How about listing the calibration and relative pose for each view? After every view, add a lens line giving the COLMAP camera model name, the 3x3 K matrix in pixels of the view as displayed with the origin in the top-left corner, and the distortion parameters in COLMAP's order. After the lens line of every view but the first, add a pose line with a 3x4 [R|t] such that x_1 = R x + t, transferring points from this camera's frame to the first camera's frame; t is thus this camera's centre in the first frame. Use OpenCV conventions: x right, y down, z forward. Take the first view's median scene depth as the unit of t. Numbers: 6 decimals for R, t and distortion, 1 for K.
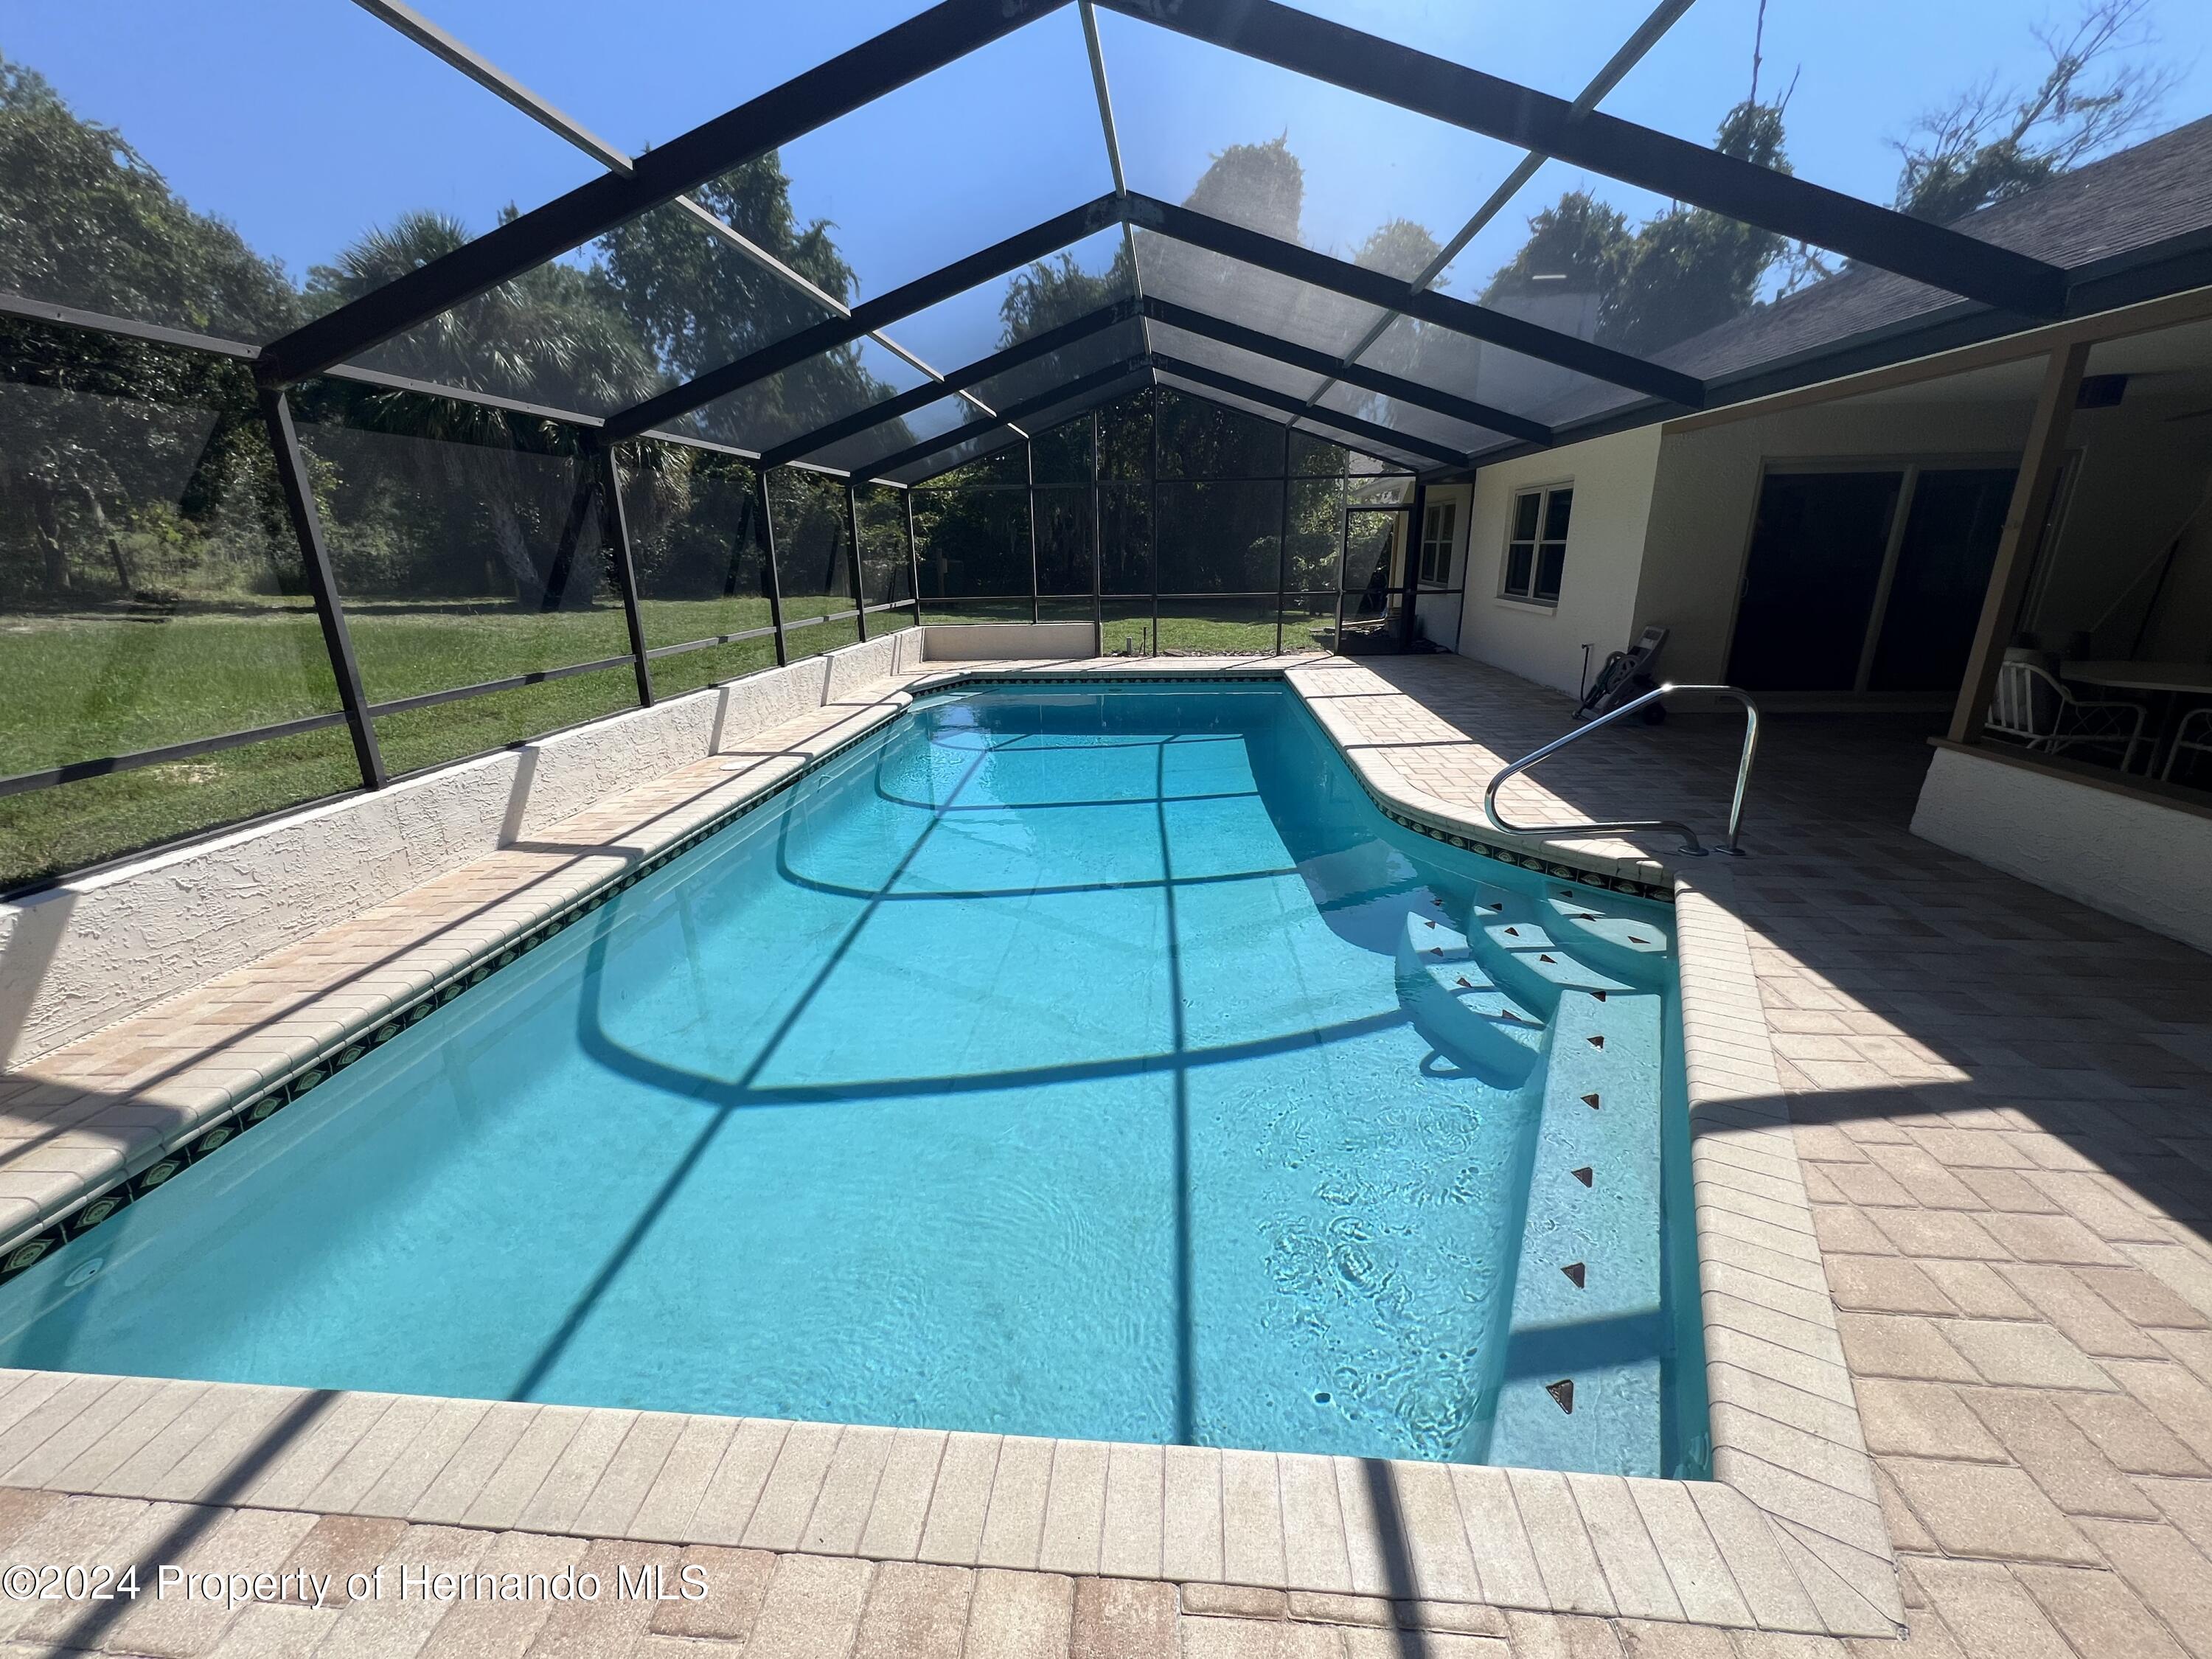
lens RADIAL K [[887.0, 0, 1106.0], [0, 887.0, 829.5], [0, 0, 1]] dist [-0.001705, -0.000409]
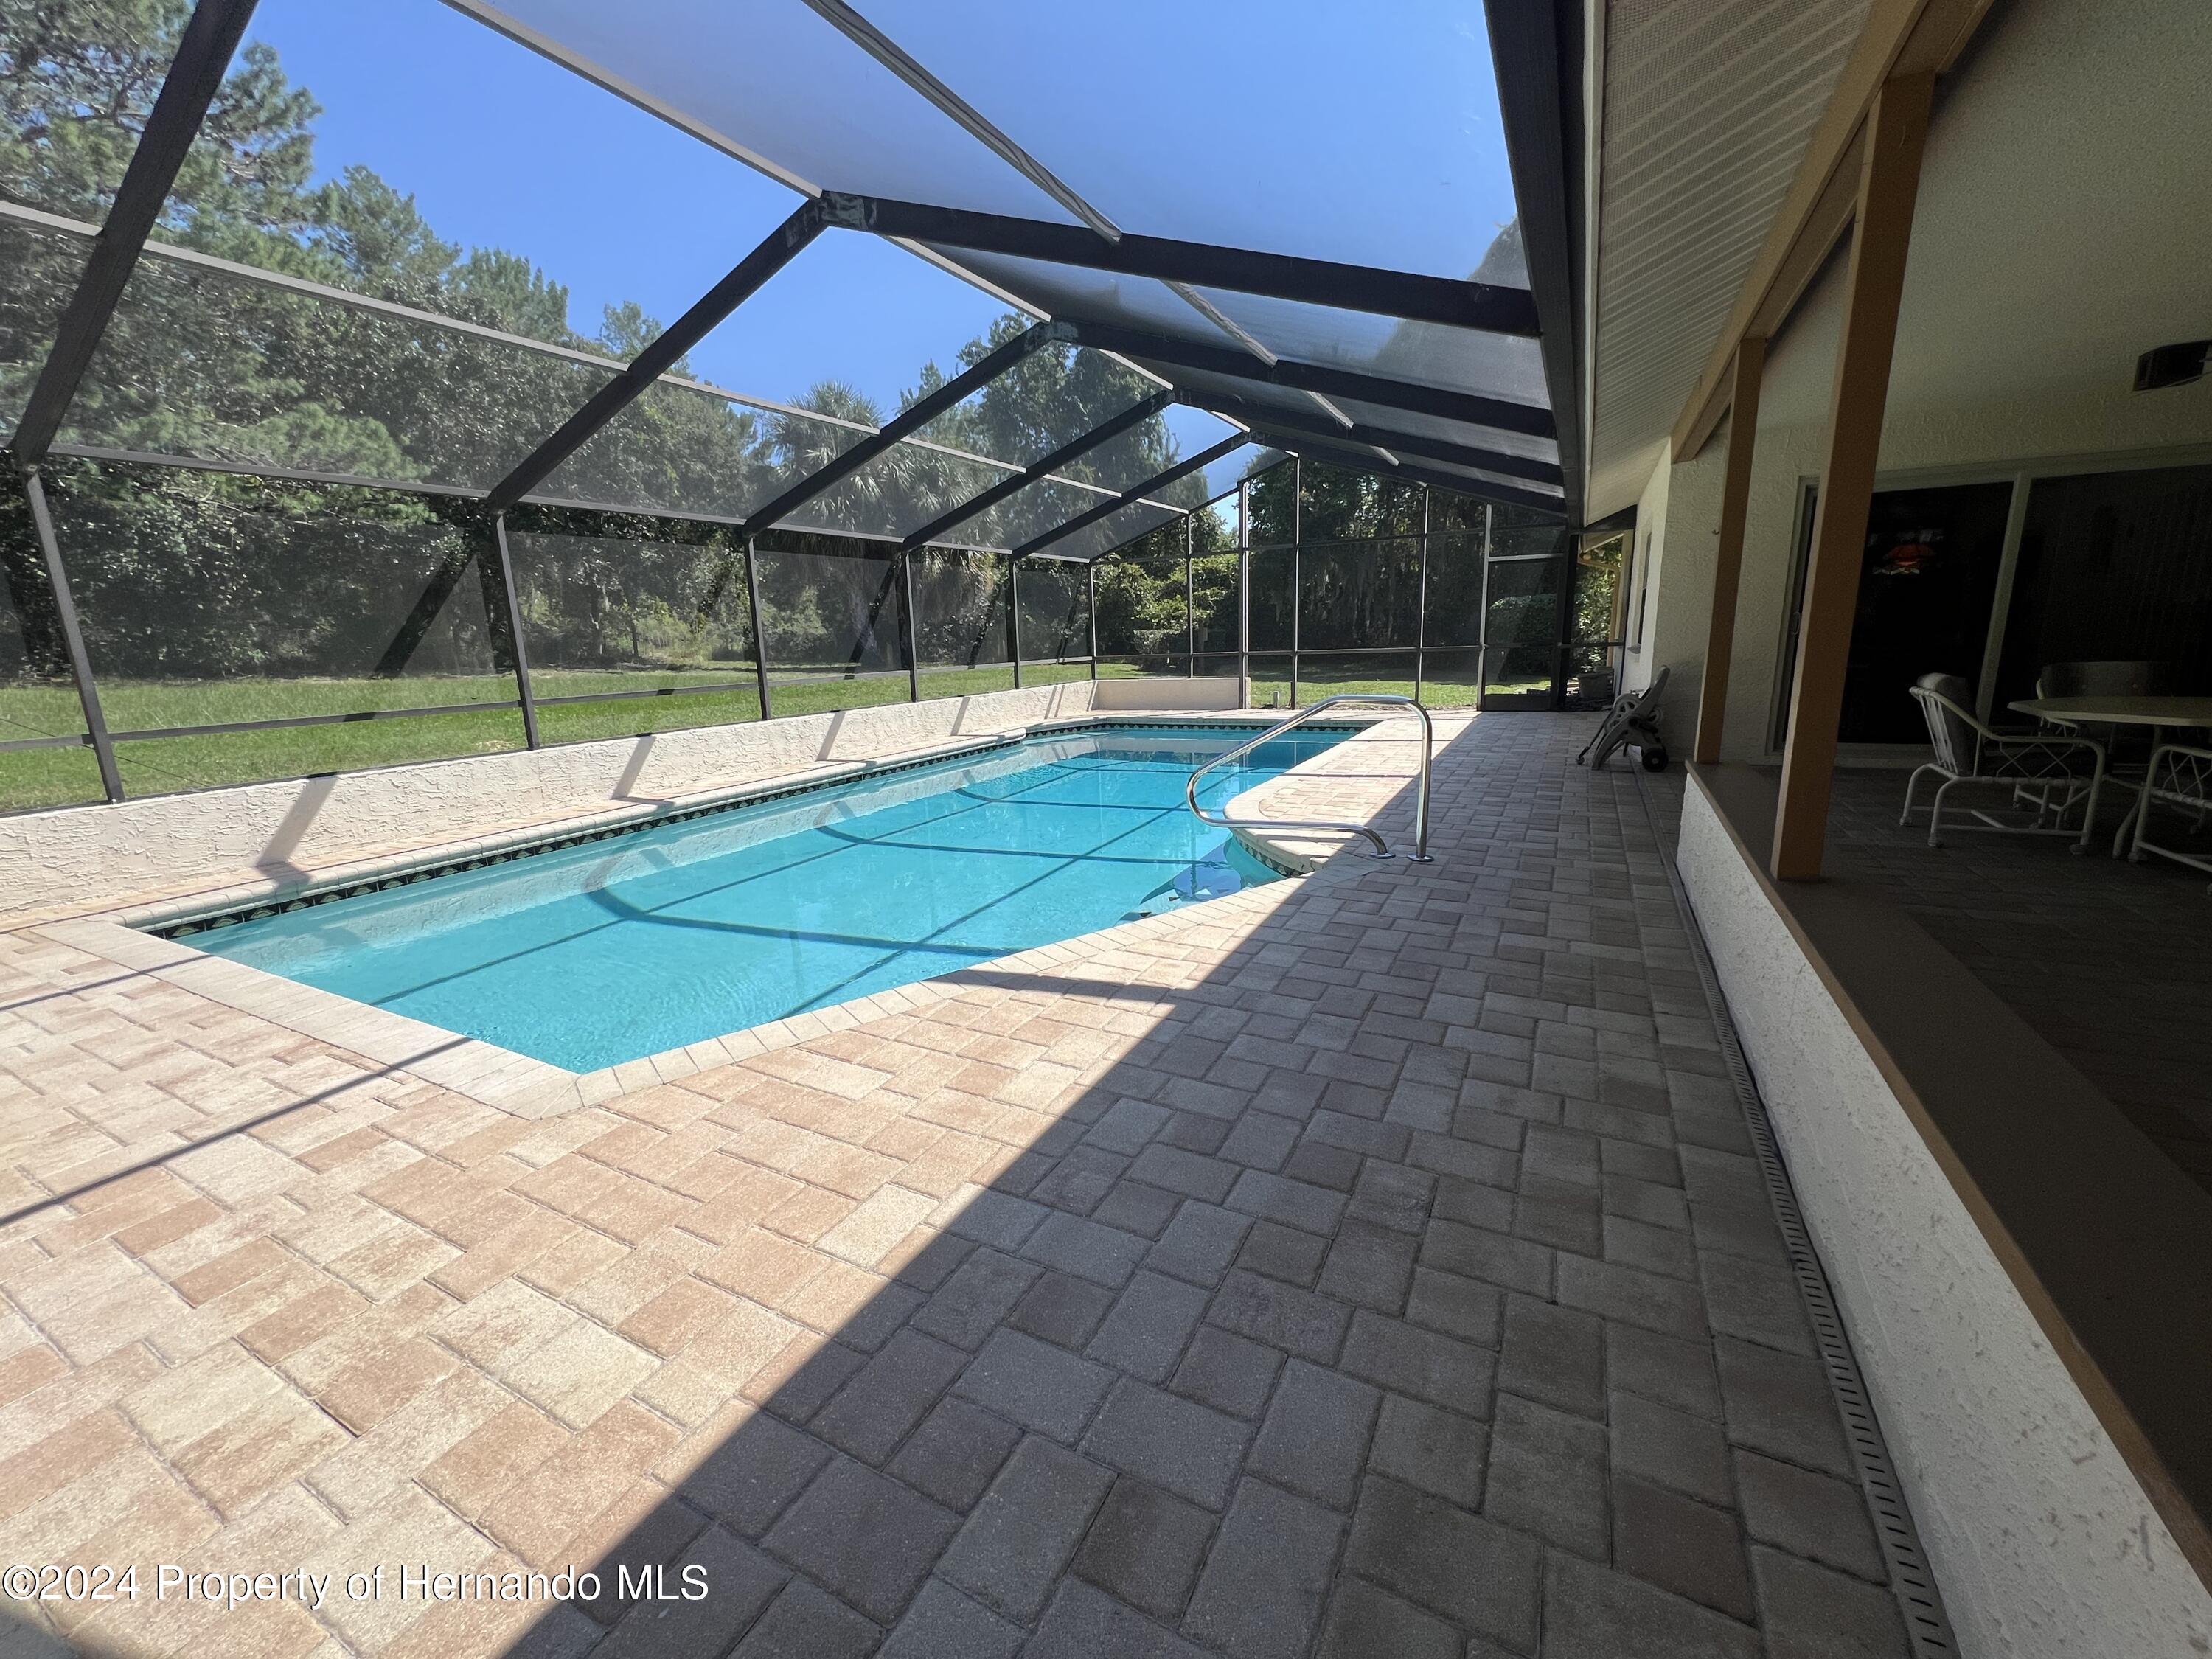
lens RADIAL K [[887.0, 0, 1106.0], [0, 887.0, 829.5], [0, 0, 1]] dist [-0.001705, -0.000409]
pose [[0.920065, 0.070033, -0.385455, 0.405447], [-0.101421, 0.992929, -0.061684, 0.048758], [0.378410, 0.095846, 0.920663, -0.043112]]
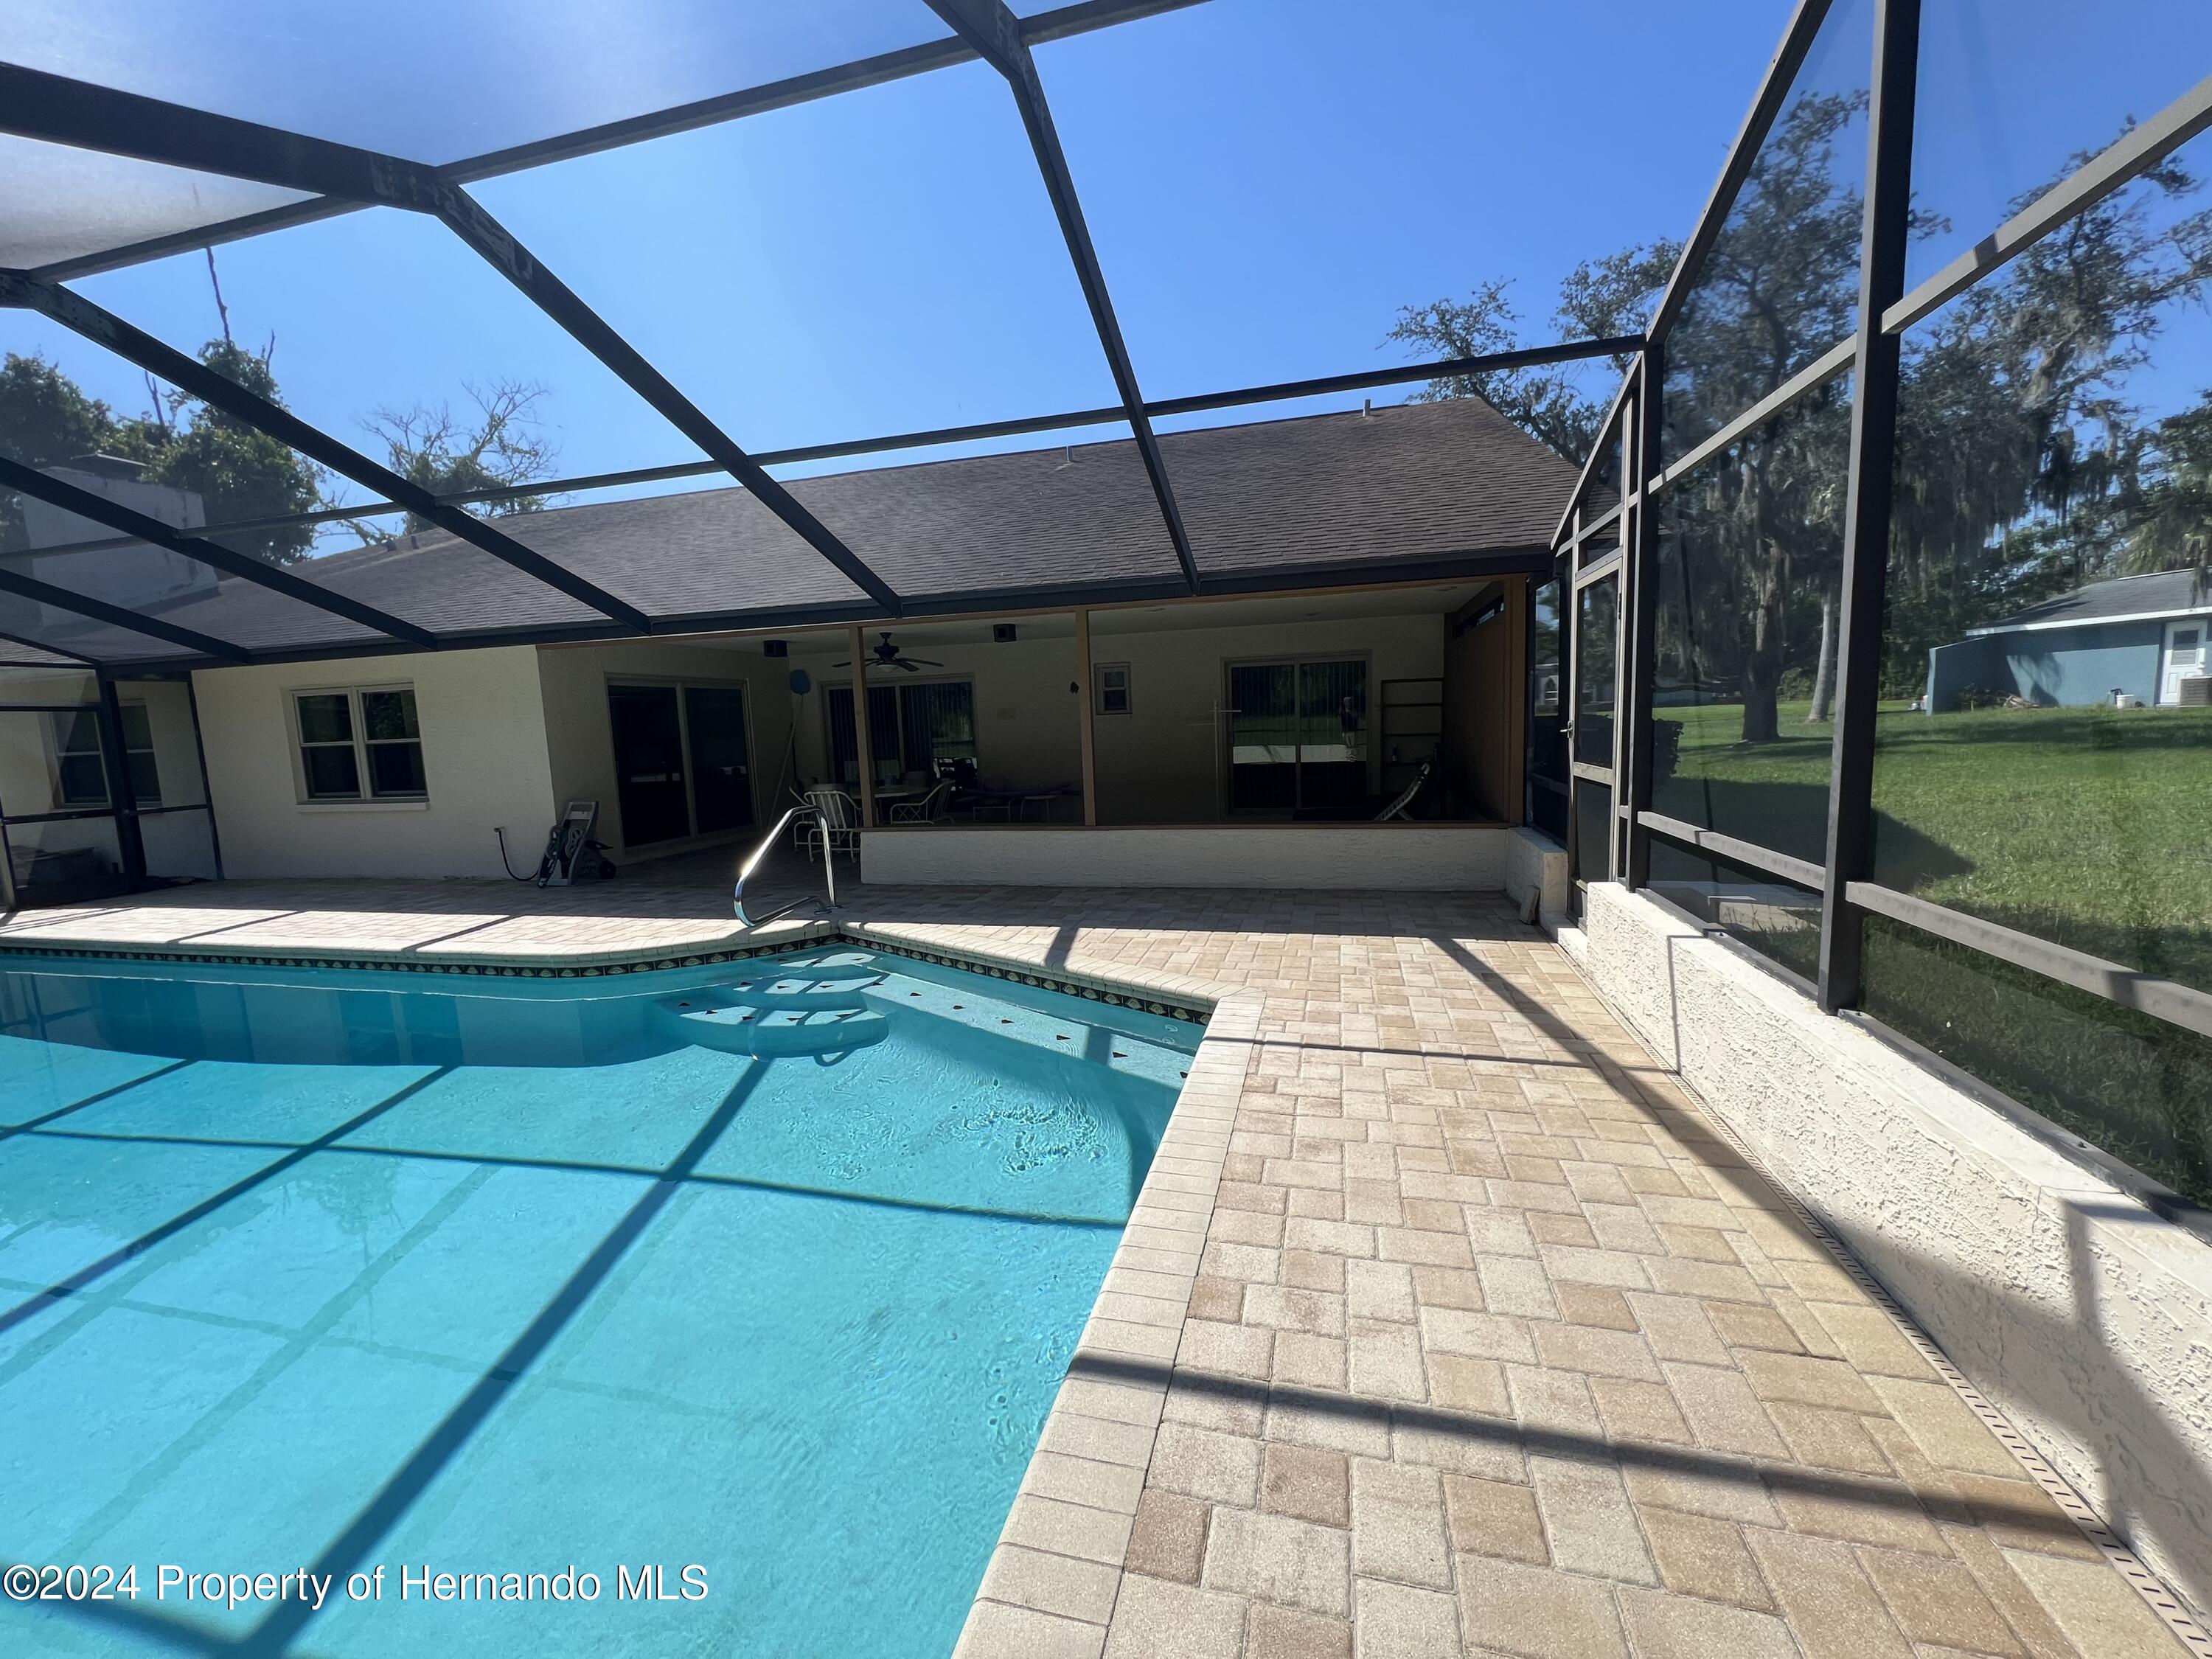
lens RADIAL K [[887.0, 0, 1106.0], [0, 887.0, 829.5], [0, 0, 1]] dist [-0.001705, -0.000409]
pose [[0.170063, -0.112487, 0.978992, -0.393230], [0.339565, 0.939309, 0.048941, -0.010253], [-0.925081, 0.324108, 0.197938, 0.106350]]
